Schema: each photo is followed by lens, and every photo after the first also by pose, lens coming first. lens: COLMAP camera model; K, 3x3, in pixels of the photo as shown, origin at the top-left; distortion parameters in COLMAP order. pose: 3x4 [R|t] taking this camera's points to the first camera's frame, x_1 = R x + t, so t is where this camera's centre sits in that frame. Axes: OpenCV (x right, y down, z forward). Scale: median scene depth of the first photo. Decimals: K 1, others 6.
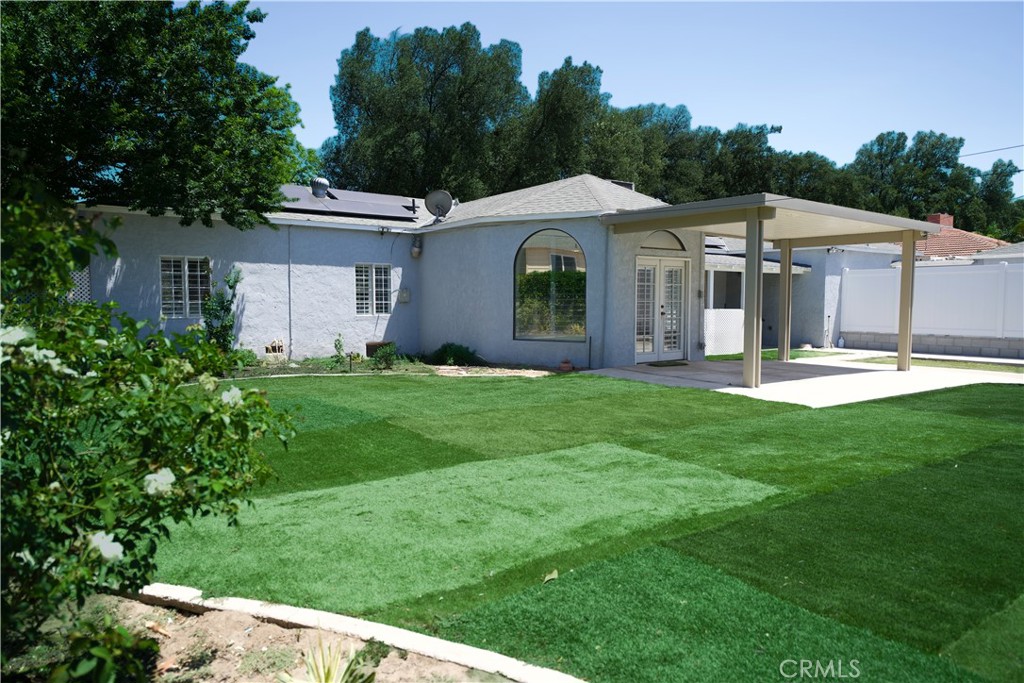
lens RADIAL K [[692.4, 0, 512.0], [0, 692.4, 341.5], [0, 0, 1]] dist [-0.006176, -0.002127]
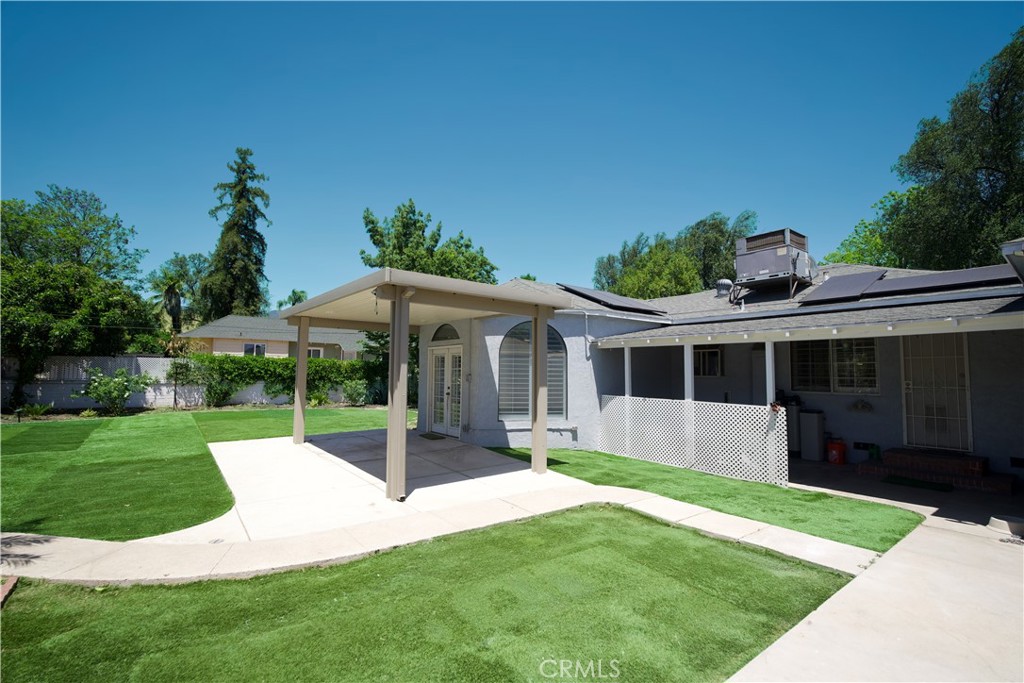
lens RADIAL K [[459.3, 0, 512.0], [0, 459.3, 341.5], [0, 0, 1]] dist [-0.013432, -0.000158]
pose [[0.011527, -0.081320, -0.996621, 0.741473], [-0.077969, 0.993580, -0.081974, -0.054142], [0.996889, 0.078651, 0.005113, 0.814935]]
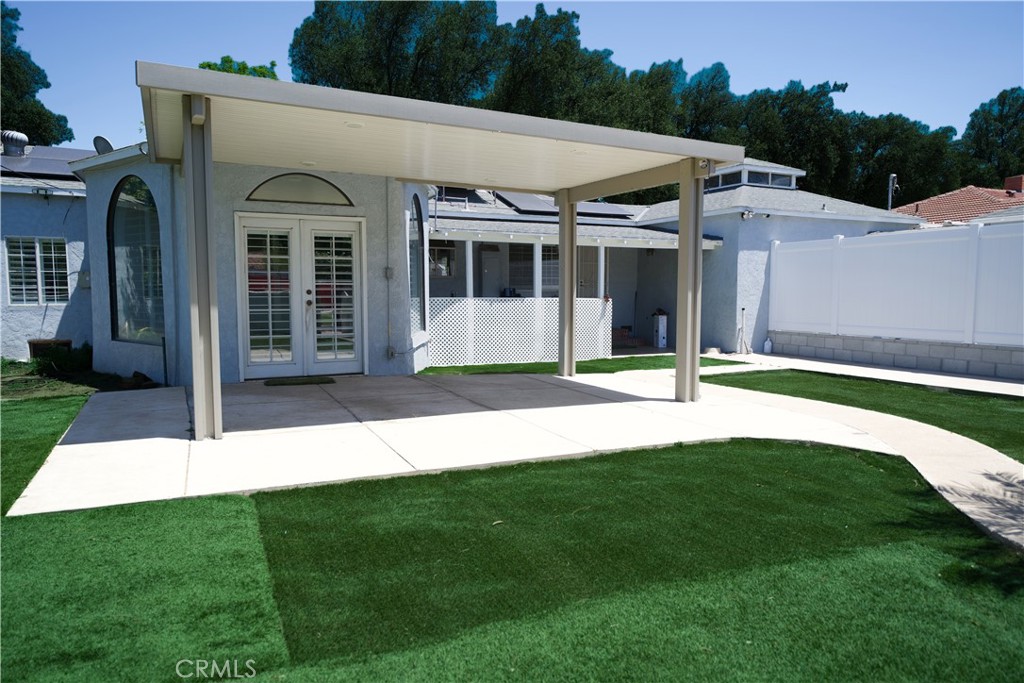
lens RADIAL K [[683.5, 0, 512.0], [0, 683.5, 341.5], [0, 0, 1]] dist [-0.003276, 0.003692]
pose [[0.983792, 0.012927, -0.178848, 0.387372], [-0.010758, 0.999856, 0.013092, -0.010689], [0.178992, -0.010956, 0.983790, 0.297698]]
